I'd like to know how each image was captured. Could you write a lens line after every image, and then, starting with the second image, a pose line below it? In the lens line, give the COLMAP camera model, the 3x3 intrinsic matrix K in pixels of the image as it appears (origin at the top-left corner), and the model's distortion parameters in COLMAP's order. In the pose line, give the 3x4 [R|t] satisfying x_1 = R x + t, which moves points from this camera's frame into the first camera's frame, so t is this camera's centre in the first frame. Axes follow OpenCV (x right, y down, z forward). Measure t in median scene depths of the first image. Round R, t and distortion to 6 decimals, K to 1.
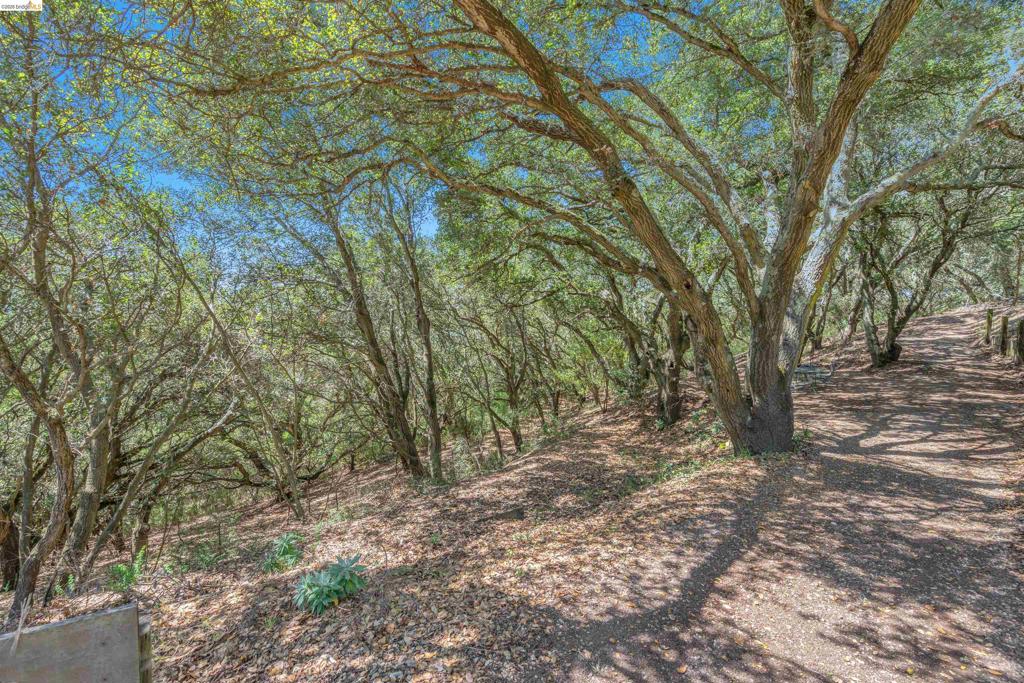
lens RADIAL K [[463.5, 0, 506.0], [0, 463.5, 341.3], [0, 0, 1]] dist [-0.001978, -0.000102]
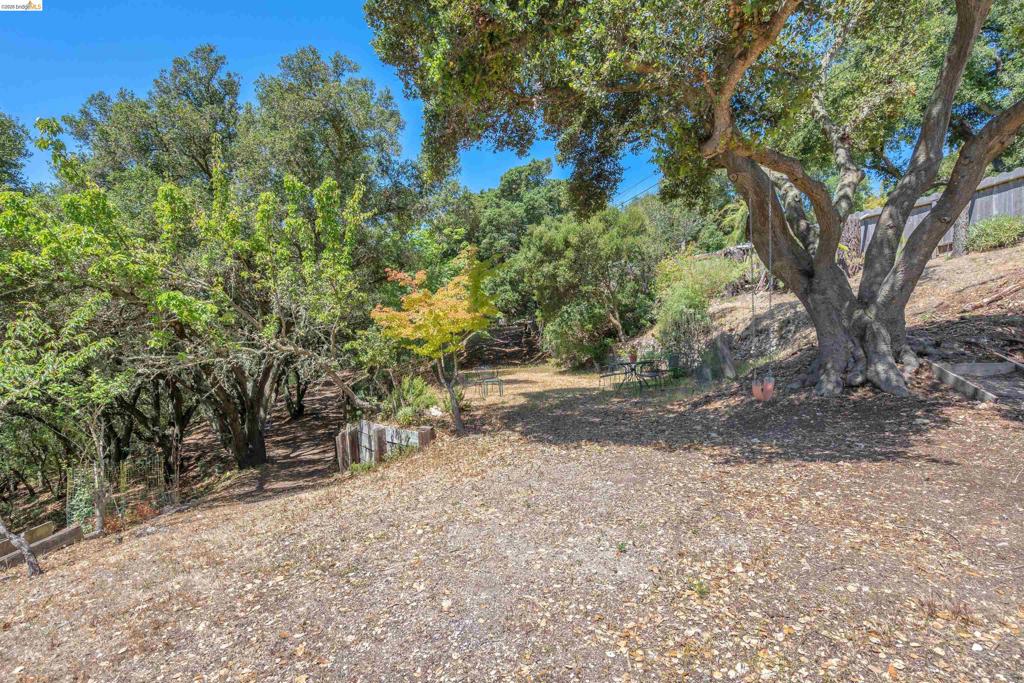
lens RADIAL K [[463.5, 0, 506.9], [0, 463.5, 341.6], [0, 0, 1]] dist [-0.001978, -0.000102]
pose [[0.438938, 0.023013, 0.898223, -0.465950], [0.088207, 0.993740, -0.068565, -0.050855], [-0.894177, 0.109326, 0.434160, -0.567063]]
